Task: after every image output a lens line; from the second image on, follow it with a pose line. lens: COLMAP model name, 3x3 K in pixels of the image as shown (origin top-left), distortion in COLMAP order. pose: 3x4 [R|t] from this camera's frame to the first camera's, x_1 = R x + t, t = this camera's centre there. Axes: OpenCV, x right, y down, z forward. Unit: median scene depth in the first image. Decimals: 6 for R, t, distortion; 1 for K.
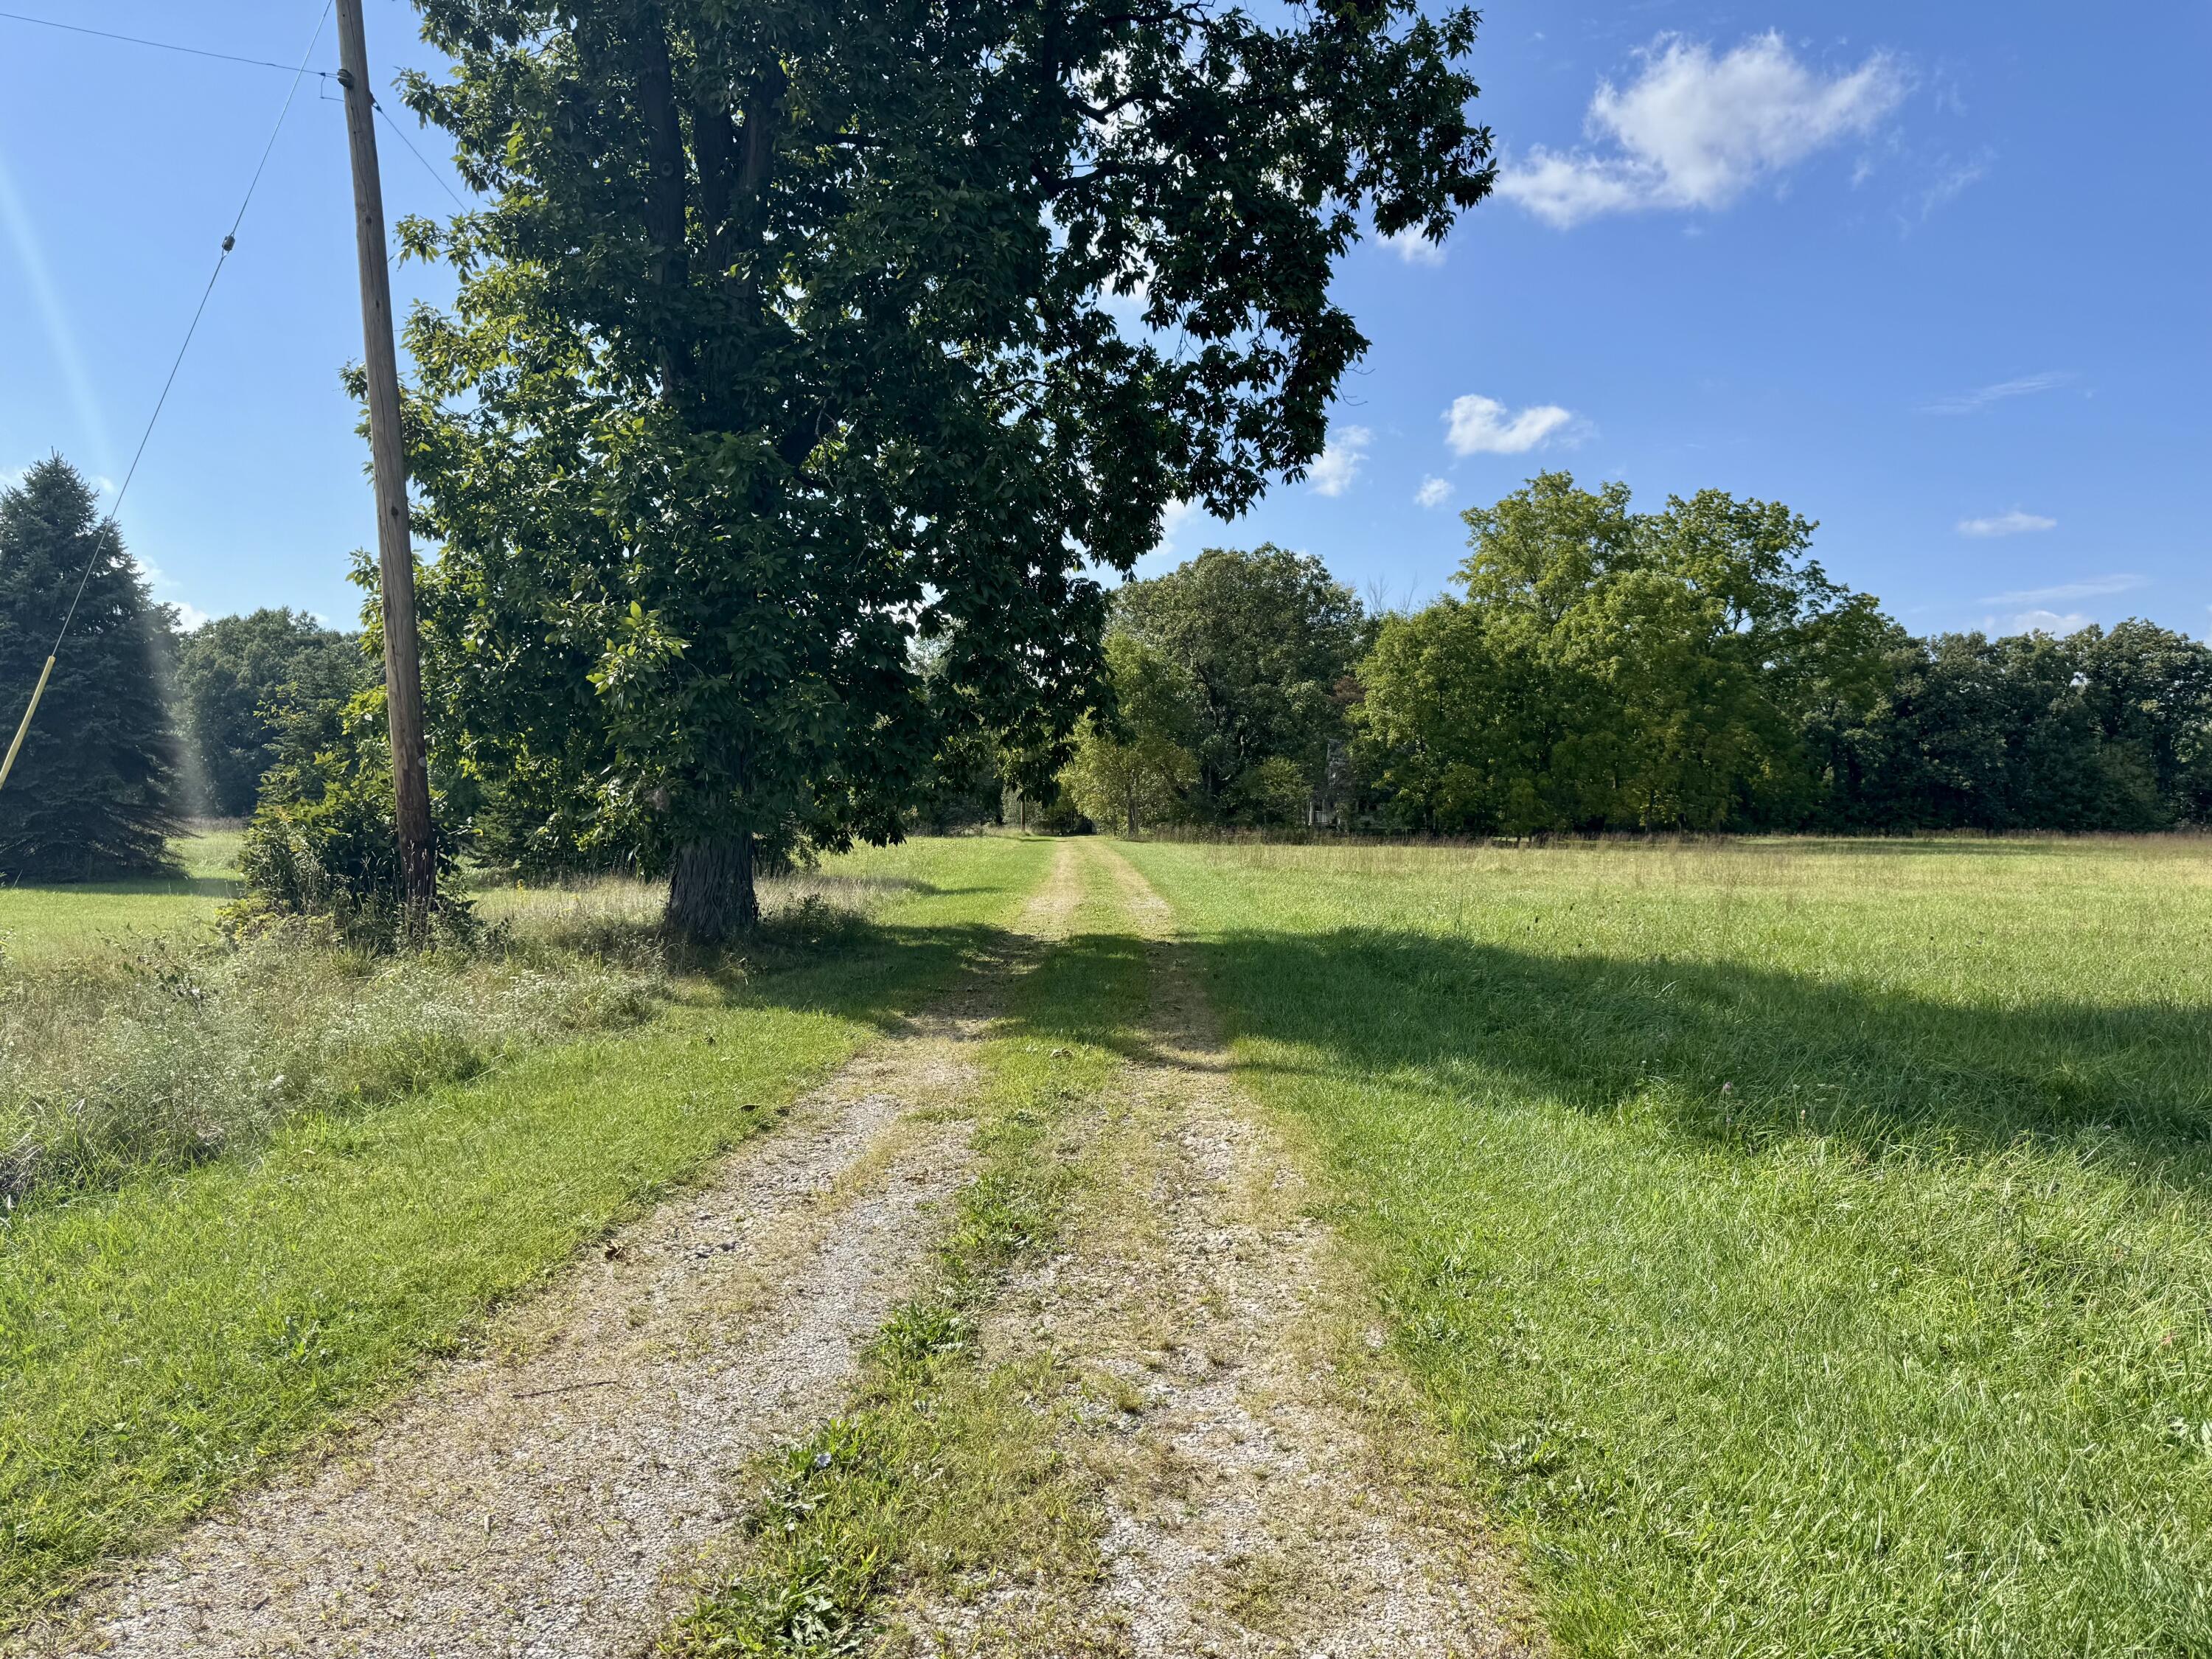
lens RADIAL K [[1548.9, 0, 1106.0], [0, 1548.9, 829.5], [0, 0, 1]] dist [0.253138, -0.444950]
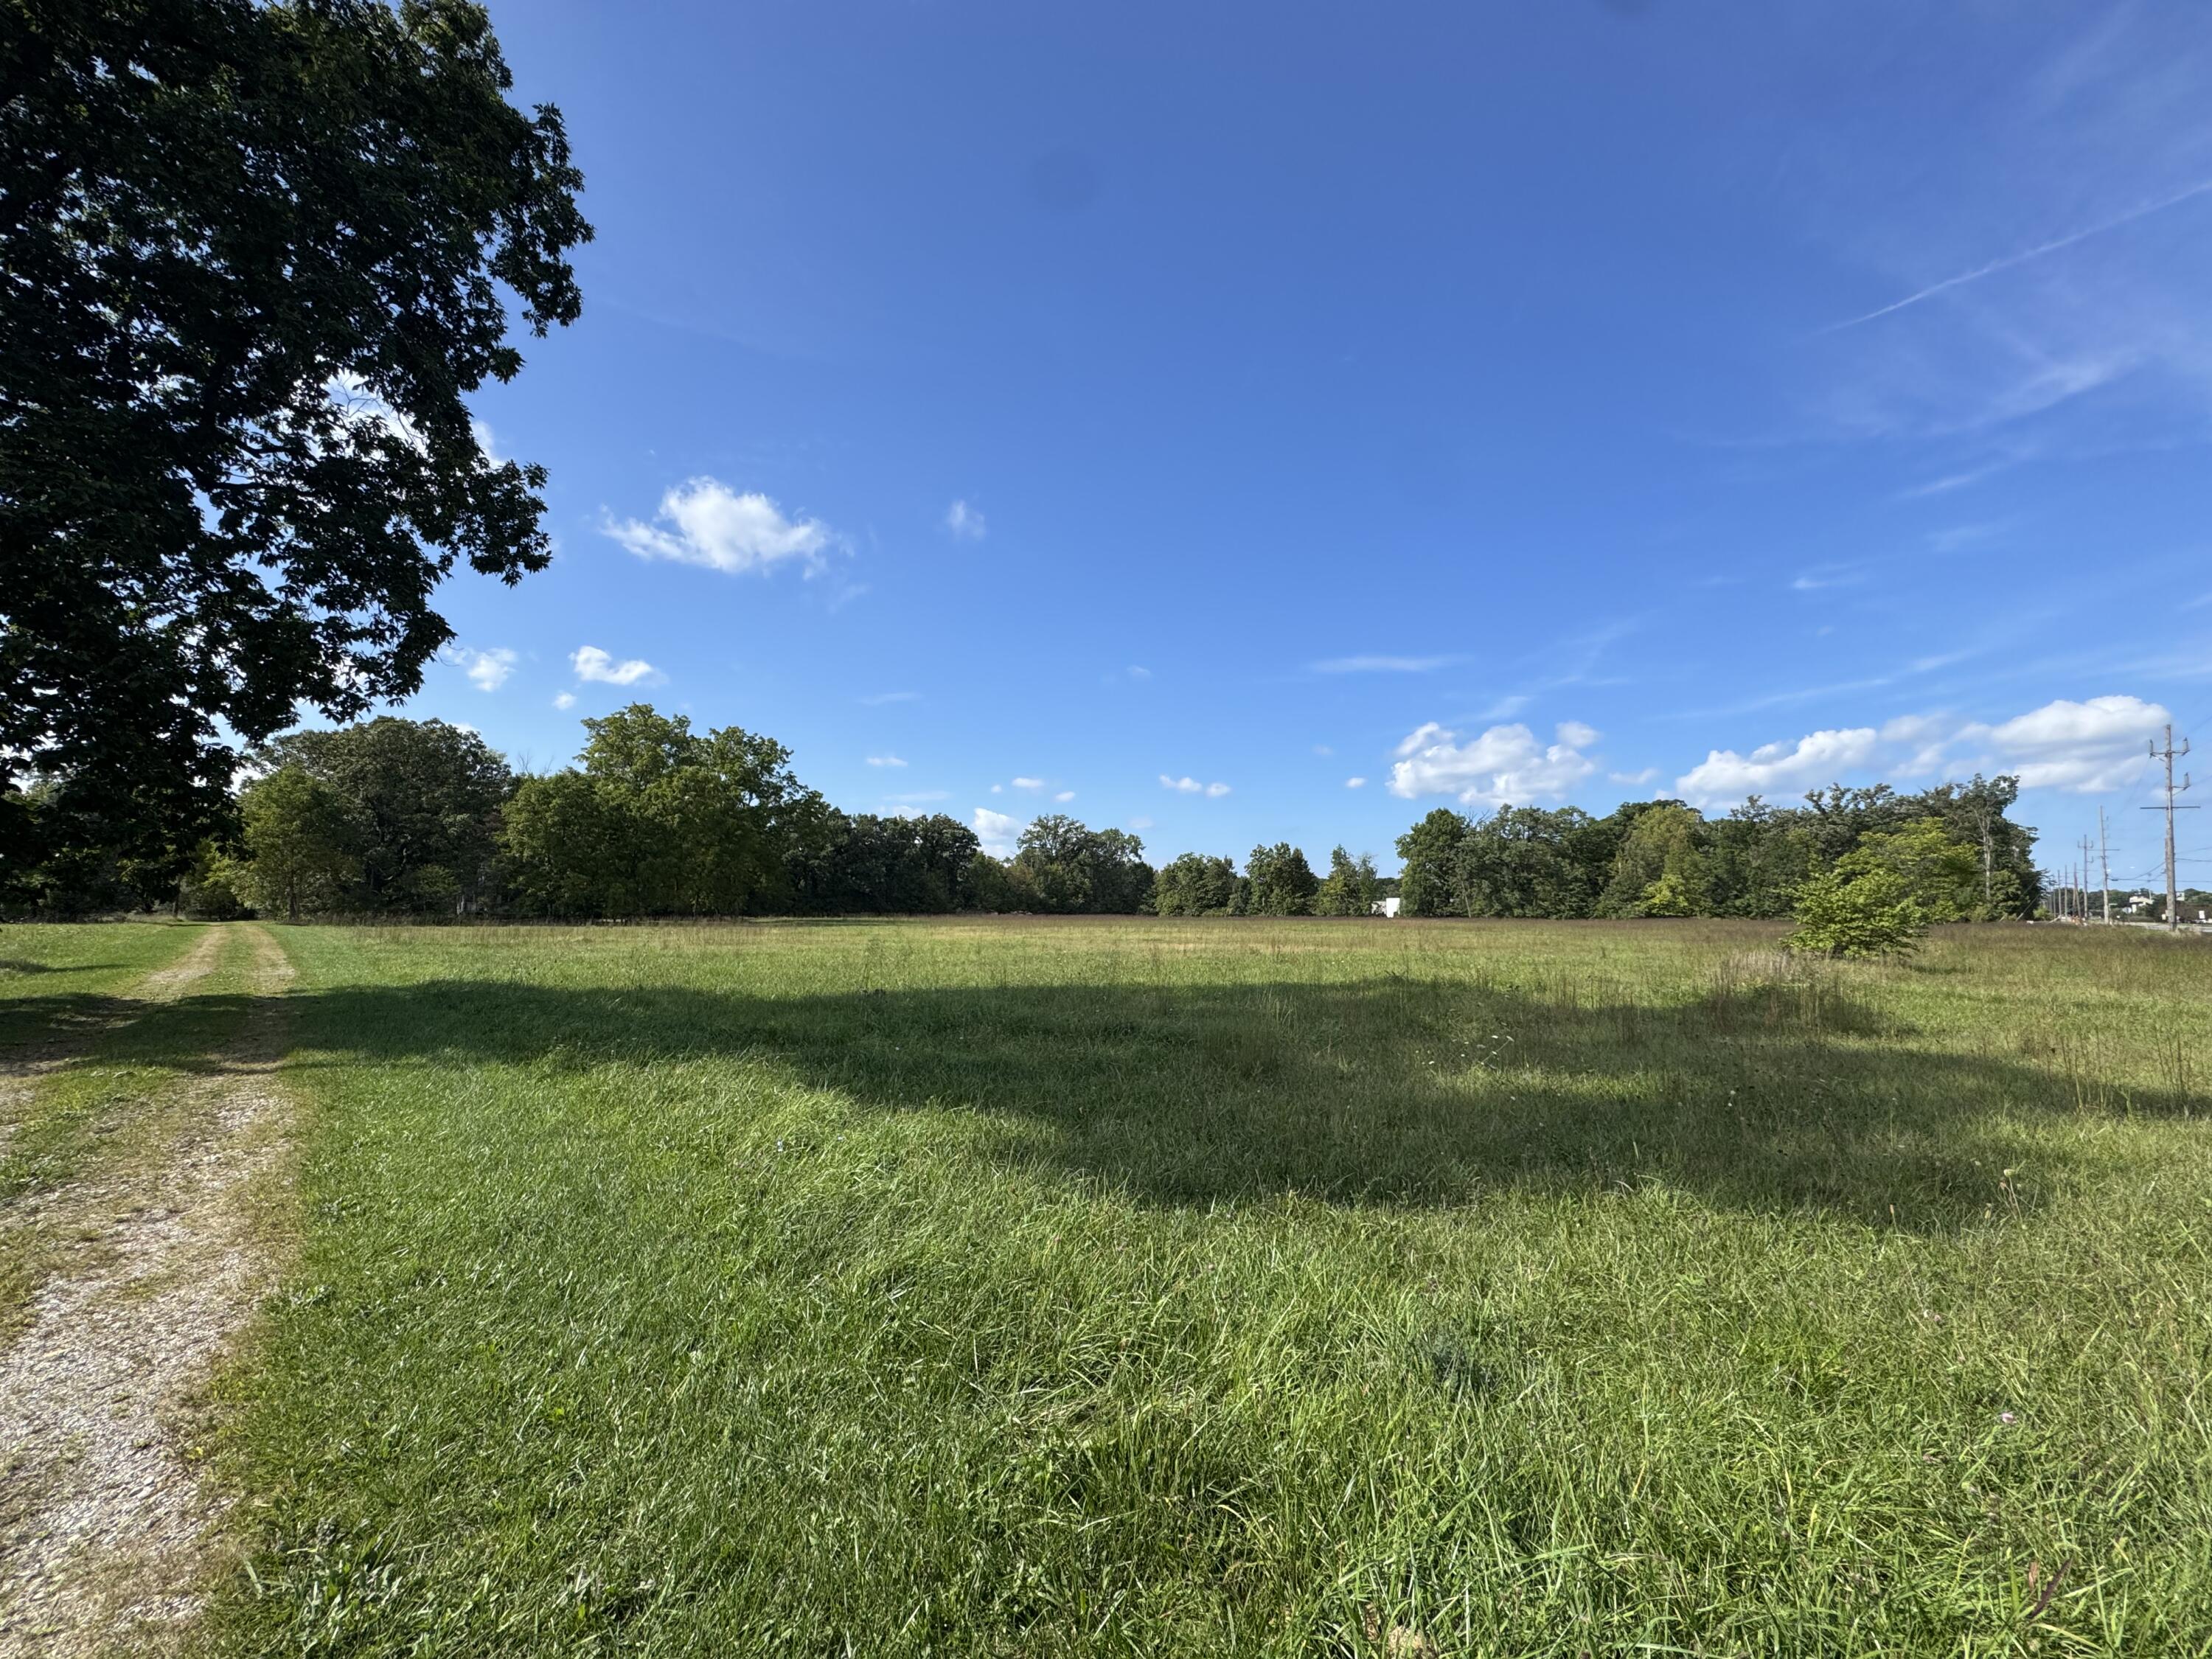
lens RADIAL K [[892.5, 0, 1106.0], [0, 892.5, 829.5], [0, 0, 1]] dist [0.000901, 0.000964]
pose [[0.735561, 0.059289, 0.674859, 0.031214], [0.003873, 0.995779, -0.091705, -0.003227], [-0.677447, 0.070068, 0.732227, -0.124937]]
